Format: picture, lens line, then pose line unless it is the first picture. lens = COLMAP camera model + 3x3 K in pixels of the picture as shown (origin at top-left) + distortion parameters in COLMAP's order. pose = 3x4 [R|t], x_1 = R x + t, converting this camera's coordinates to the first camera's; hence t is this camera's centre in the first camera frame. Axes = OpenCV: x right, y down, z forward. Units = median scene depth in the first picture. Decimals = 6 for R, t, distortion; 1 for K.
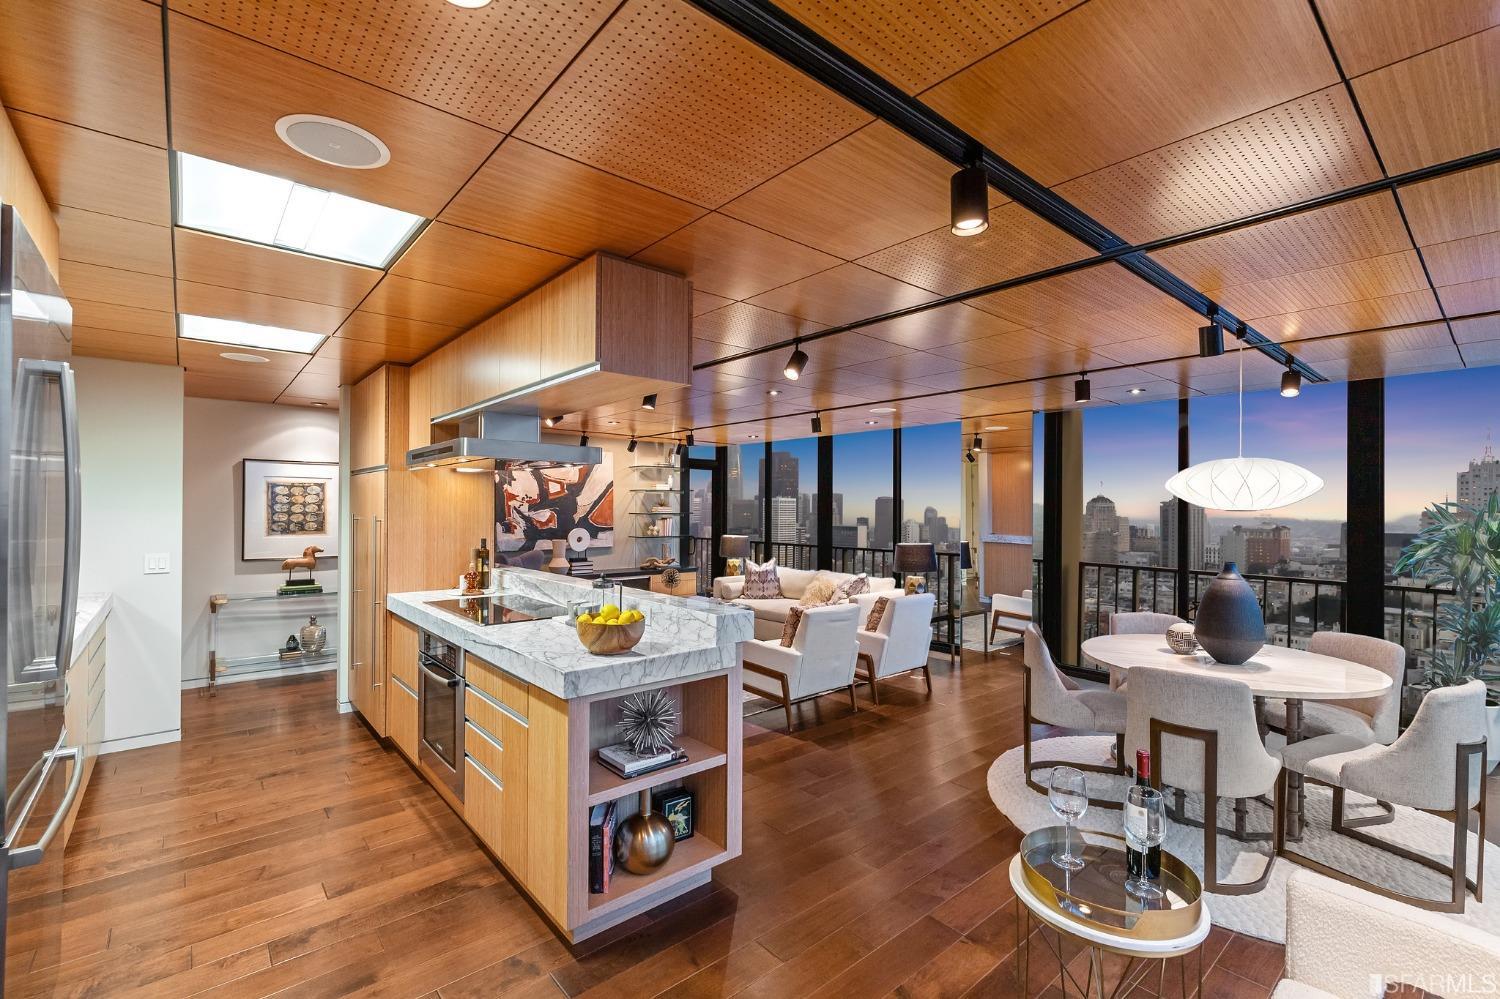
lens RADIAL K [[657.1, 0, 742.9], [0, 657.1, 498.9], [0, 0, 1]] dist [0.005370, -0.000646]
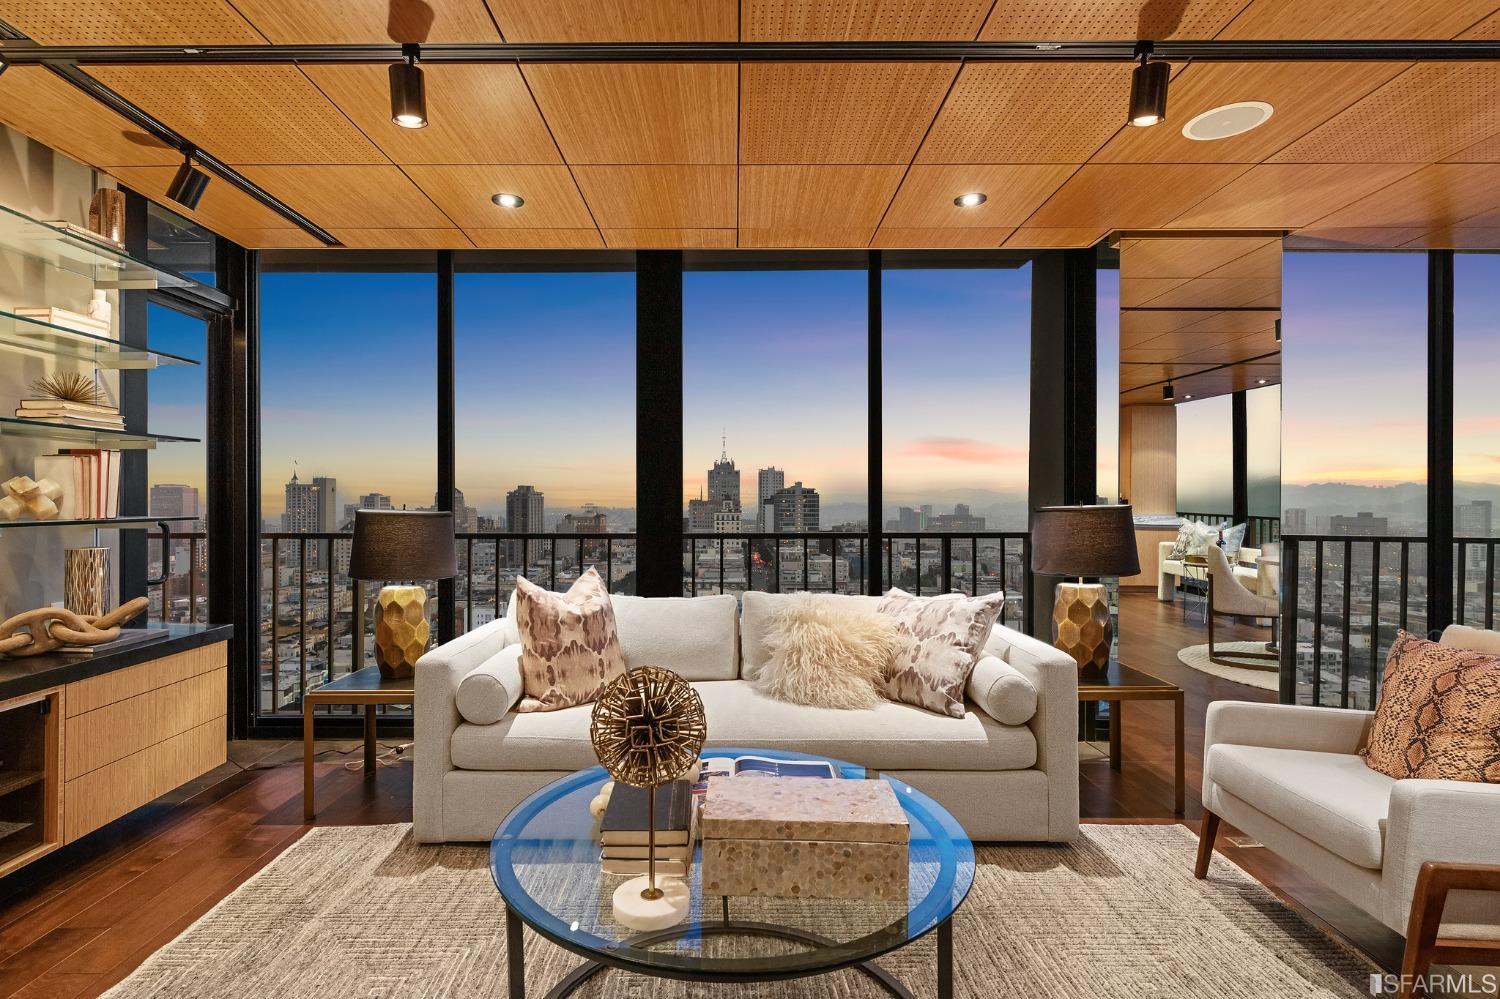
lens RADIAL K [[739.6, 0, 744.6], [0, 739.6, 500.3], [0, 0, 1]] dist [0.006507, 0.000272]
pose [[0.638875, -0.004583, 0.769297, -0.189100], [-0.008201, 0.999885, 0.012768, 0.052187], [-0.769267, -0.014466, 0.638764, 0.745035]]
